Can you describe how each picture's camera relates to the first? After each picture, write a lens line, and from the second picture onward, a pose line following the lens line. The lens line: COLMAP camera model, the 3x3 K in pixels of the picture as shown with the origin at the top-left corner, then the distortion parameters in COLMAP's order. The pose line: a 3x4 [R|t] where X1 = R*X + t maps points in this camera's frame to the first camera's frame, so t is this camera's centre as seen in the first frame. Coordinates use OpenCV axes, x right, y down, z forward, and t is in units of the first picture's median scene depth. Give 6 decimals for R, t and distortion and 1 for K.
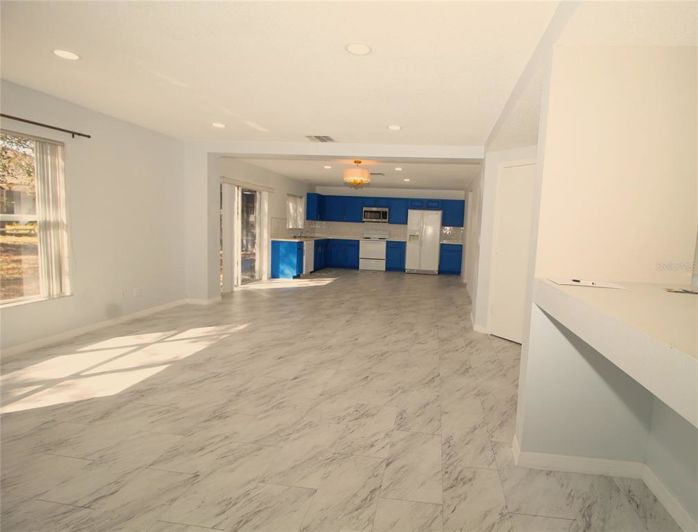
lens RADIAL K [[373.2, 0, 395.1], [0, 373.2, 266.7], [0, 0, 1]] dist [-0.000757, -0.020075]
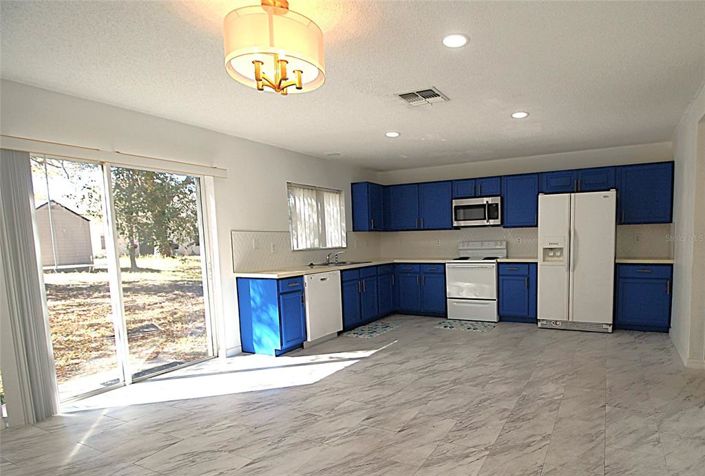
lens RADIAL K [[402.6, 0, 429.5], [0, 402.6, 285.5], [0, 0, 1]] dist [0.001683, -0.015367]
pose [[0.948958, -0.025554, -0.314364, 0.059298], [0.028163, 0.999596, 0.003760, -0.042960], [0.314142, -0.012421, 0.949295, 0.462444]]
